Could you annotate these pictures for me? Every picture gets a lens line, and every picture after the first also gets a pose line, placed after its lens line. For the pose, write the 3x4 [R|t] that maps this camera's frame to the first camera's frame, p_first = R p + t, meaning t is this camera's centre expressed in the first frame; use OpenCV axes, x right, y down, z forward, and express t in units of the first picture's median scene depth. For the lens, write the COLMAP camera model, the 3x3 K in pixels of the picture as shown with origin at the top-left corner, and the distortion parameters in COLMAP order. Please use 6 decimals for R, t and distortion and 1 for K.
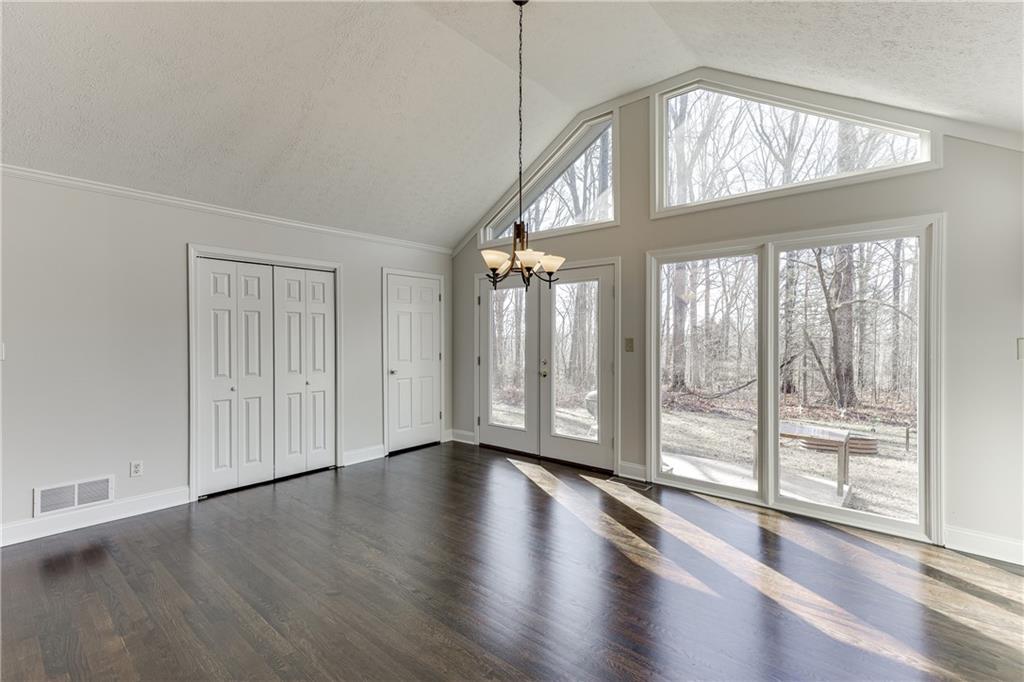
lens RADIAL K [[456.5, 0, 513.9], [0, 456.5, 340.0], [0, 0, 1]] dist [0.001435, 0.000041]
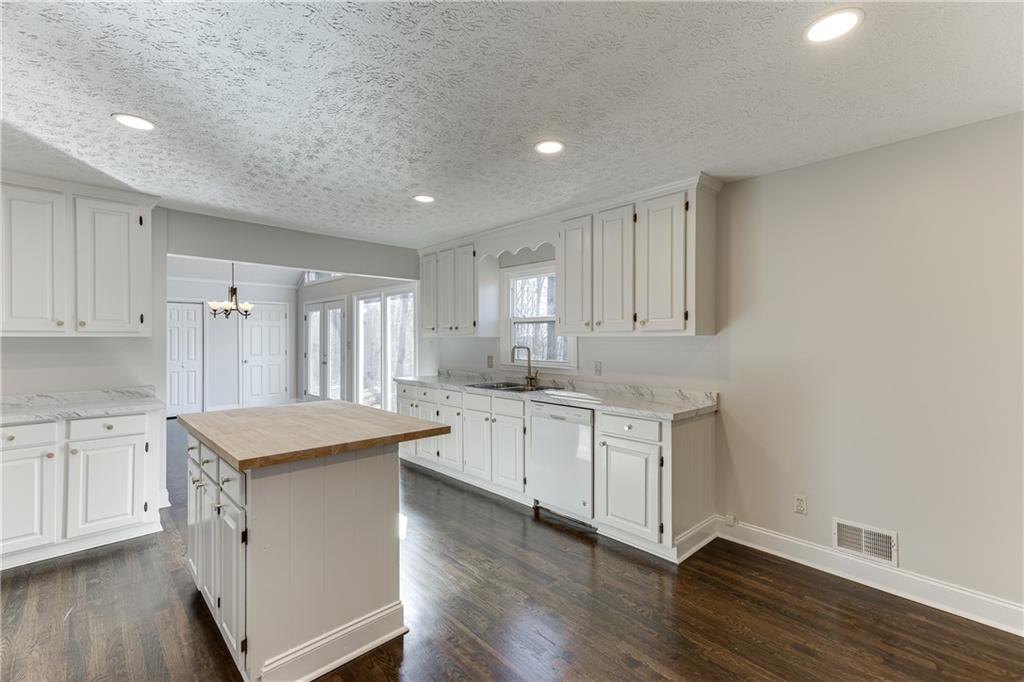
lens RADIAL K [[453.2, 0, 520.7], [0, 453.2, 339.2], [0, 0, 1]] dist [0.024542, -0.001116]
pose [[0.995682, 0.001331, -0.092816, 0.993590], [-0.002029, 0.999970, -0.007436, -0.000727], [0.092803, 0.007592, 0.995656, -0.645735]]
